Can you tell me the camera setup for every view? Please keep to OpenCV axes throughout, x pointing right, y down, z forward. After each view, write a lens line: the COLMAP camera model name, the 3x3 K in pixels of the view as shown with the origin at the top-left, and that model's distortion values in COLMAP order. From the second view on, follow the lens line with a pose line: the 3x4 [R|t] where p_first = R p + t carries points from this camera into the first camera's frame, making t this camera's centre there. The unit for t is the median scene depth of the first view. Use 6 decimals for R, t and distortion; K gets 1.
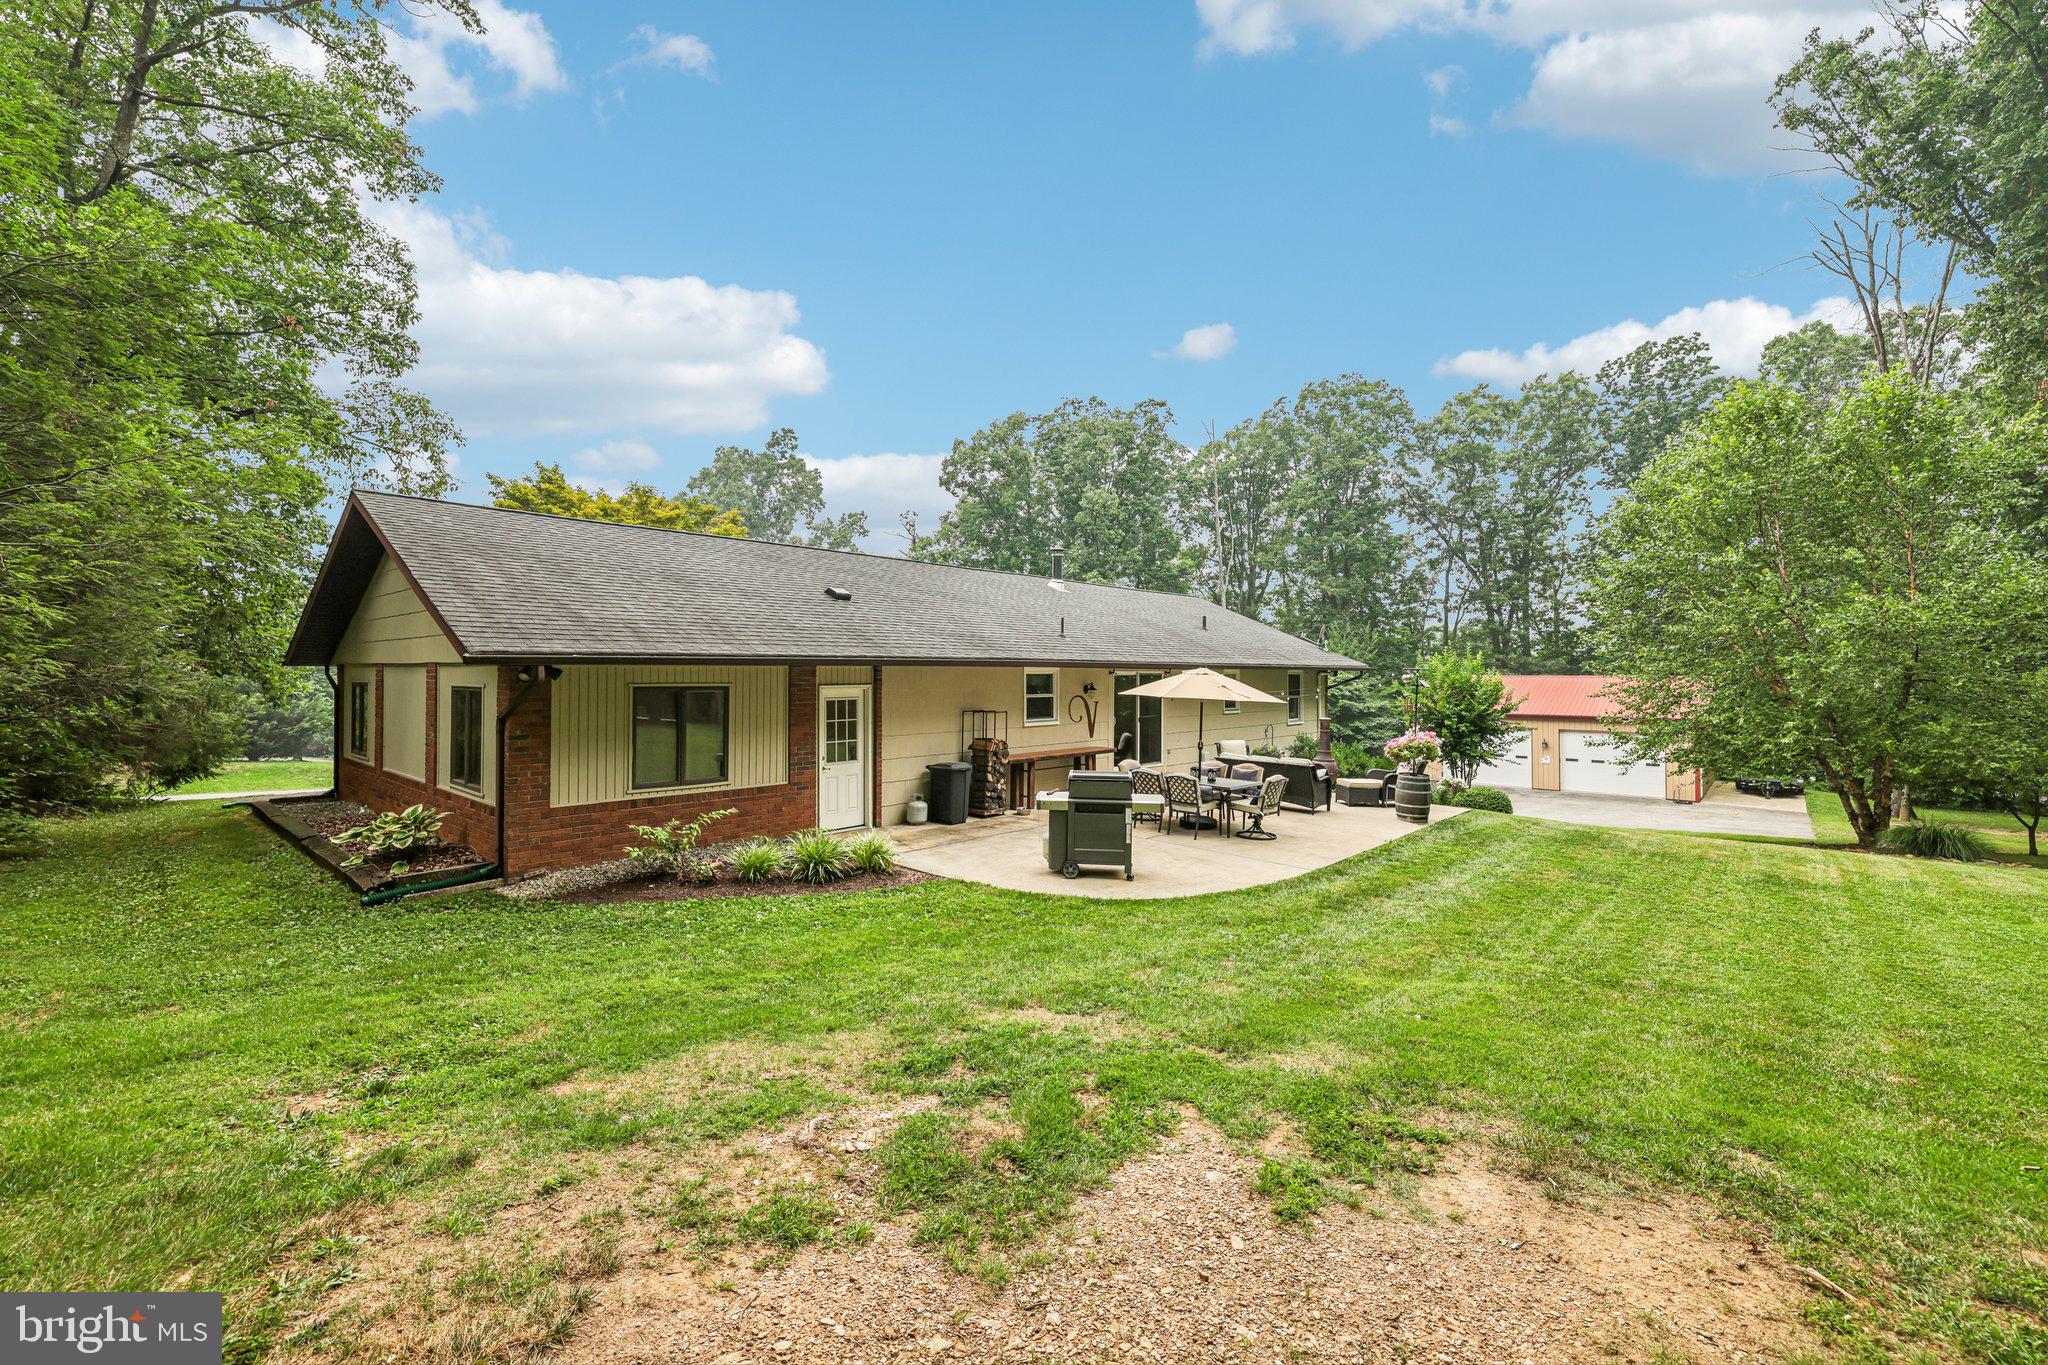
lens RADIAL K [[856.2, 0, 1019.6], [0, 856.2, 662.8], [0, 0, 1]] dist [0.000915, 0.000477]
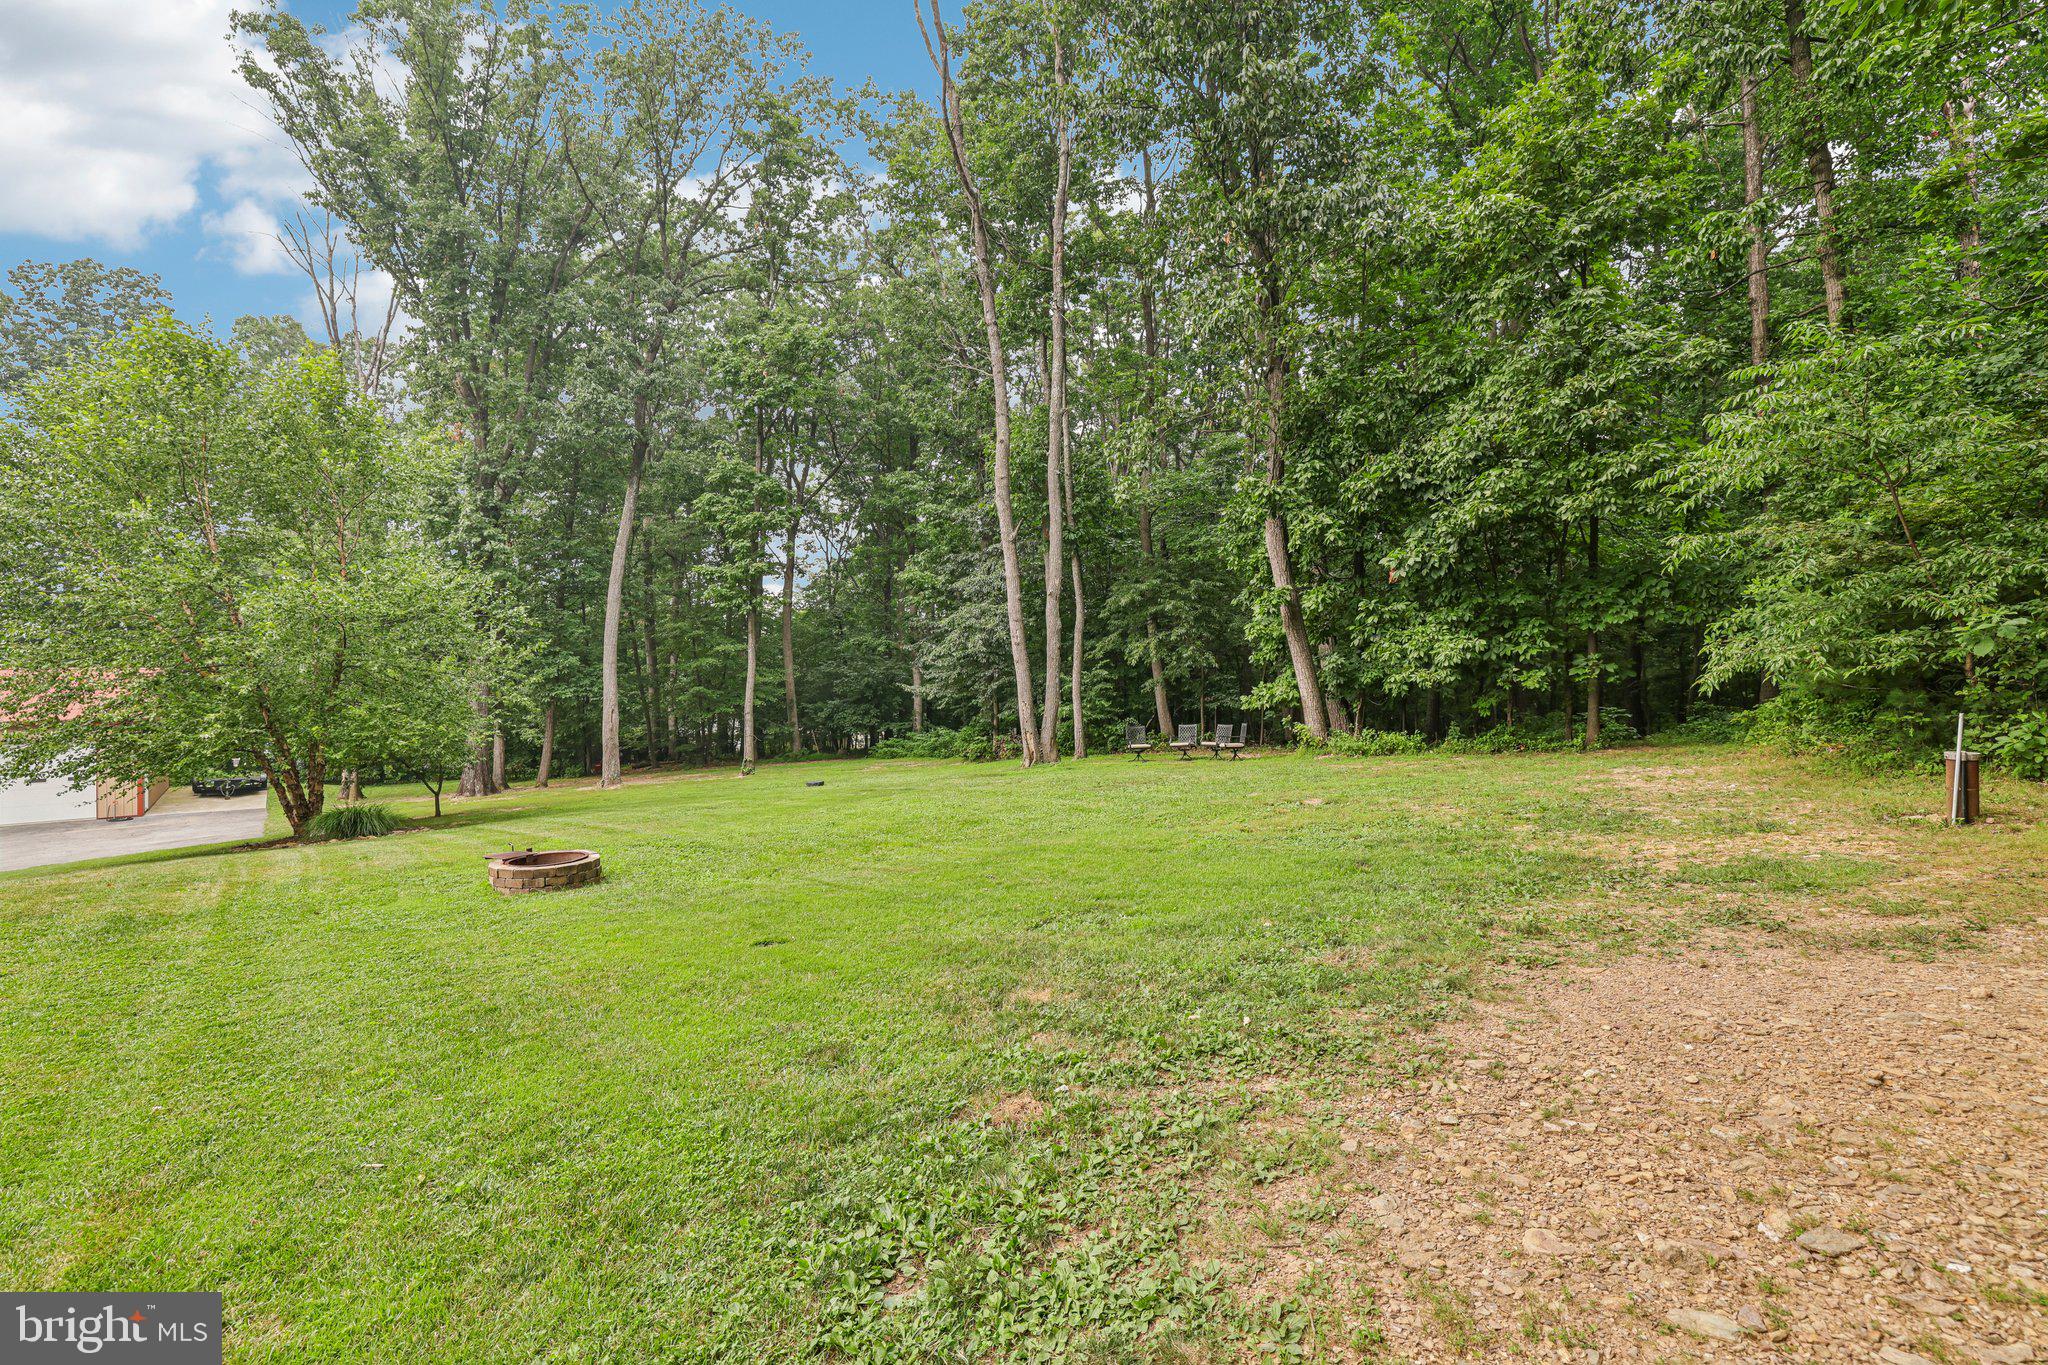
lens RADIAL K [[856.2, 0, 1016.2], [0, 856.2, 664.6], [0, 0, 1]] dist [0.000915, 0.000477]
pose [[0.127175, 0.001151, 0.991880, 0.122818], [-0.008679, 0.999962, -0.000048, 0.010823], [-0.991842, -0.008602, 0.127180, 0.069558]]
